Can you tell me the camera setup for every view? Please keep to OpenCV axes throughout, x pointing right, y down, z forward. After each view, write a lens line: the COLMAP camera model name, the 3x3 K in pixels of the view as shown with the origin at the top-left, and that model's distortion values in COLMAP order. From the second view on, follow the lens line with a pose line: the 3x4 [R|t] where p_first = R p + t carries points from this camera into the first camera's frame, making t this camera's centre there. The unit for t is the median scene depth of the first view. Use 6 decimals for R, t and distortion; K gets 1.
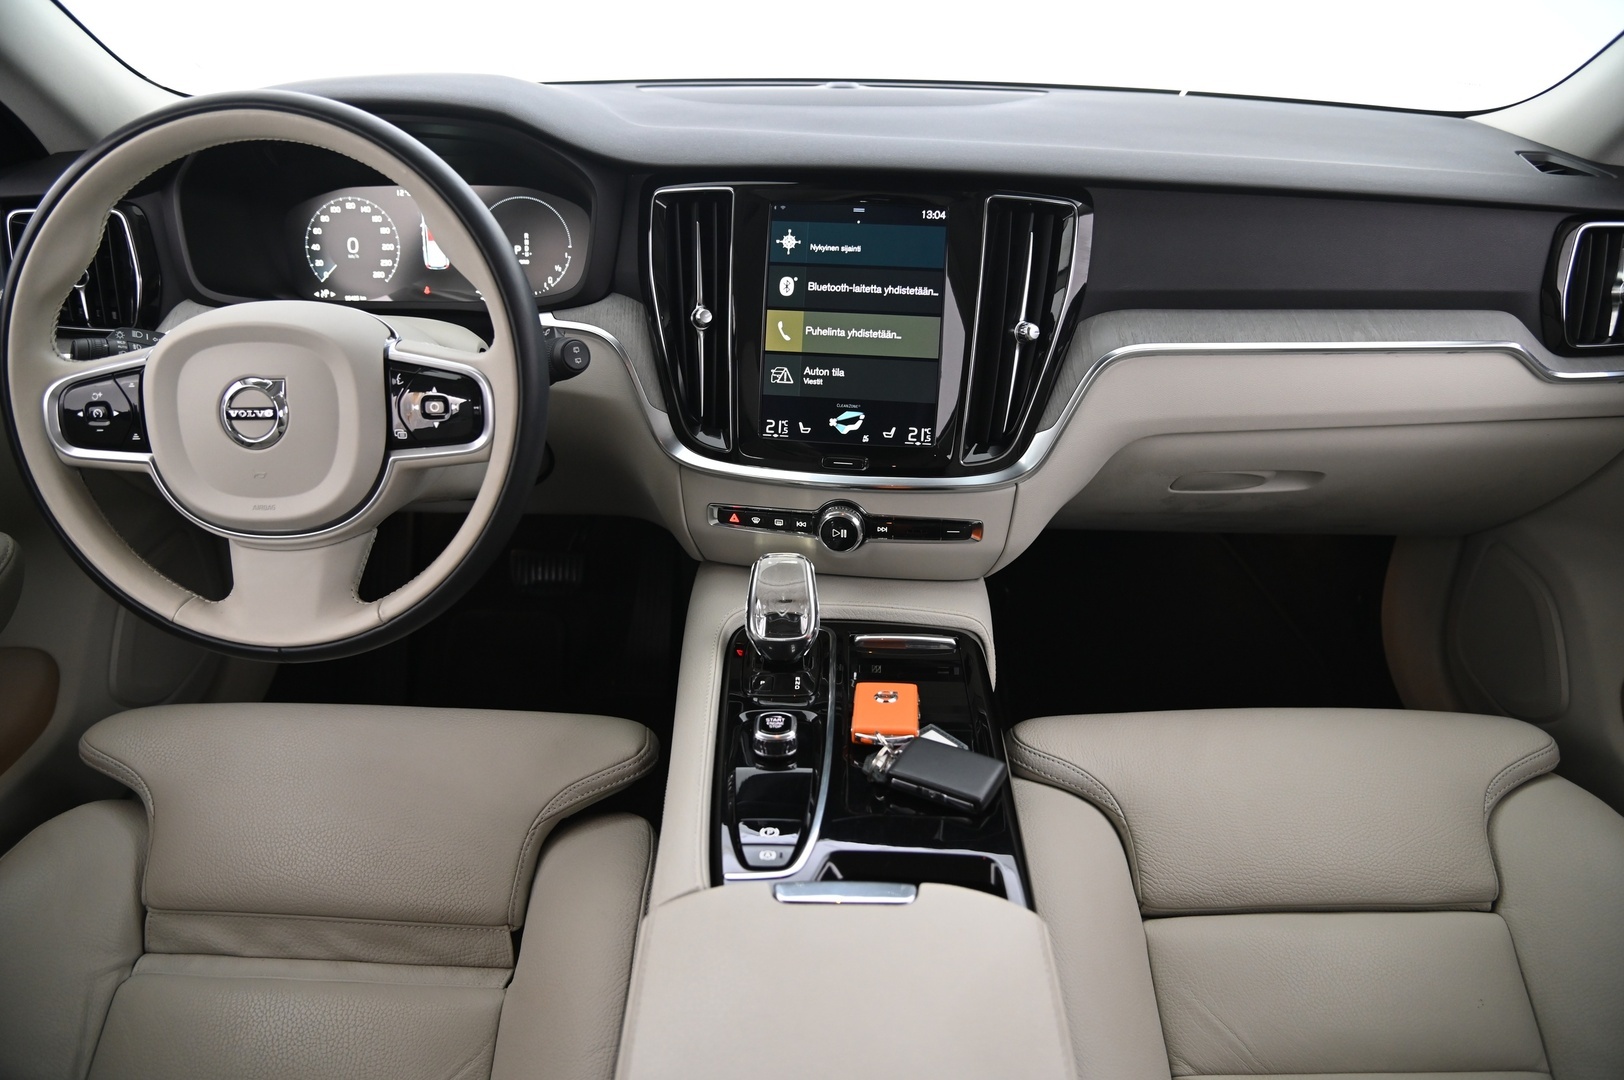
lens RADIAL K [[1142.3, 0, 812.0], [0, 1142.3, 540.0], [0, 0, 1]] dist [-0.130916, 0.082678]
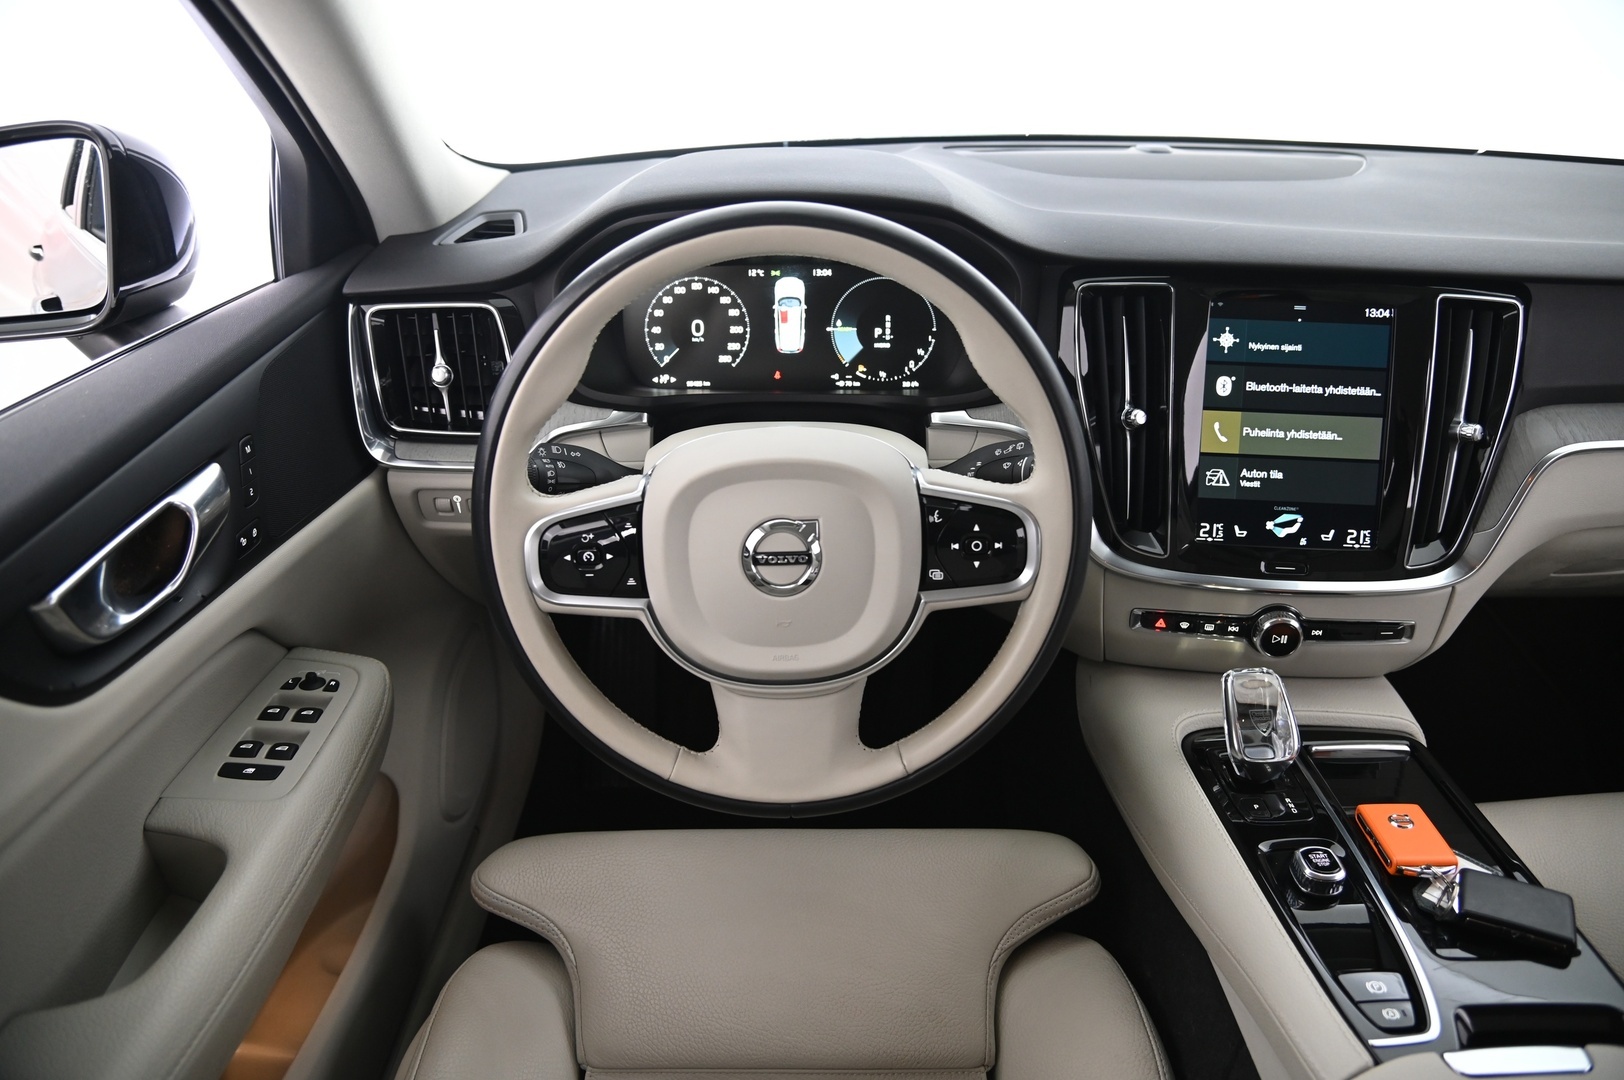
lens RADIAL K [[1142.3, 0, 812.0], [0, 1142.3, 540.0], [0, 0, 1]] dist [-0.130916, 0.082678]
pose [[0.999509, -0.022604, 0.021678, -0.395321], [0.022418, 0.999710, 0.008785, -0.108057], [-0.021870, -0.008295, 0.999726, 0.050340]]
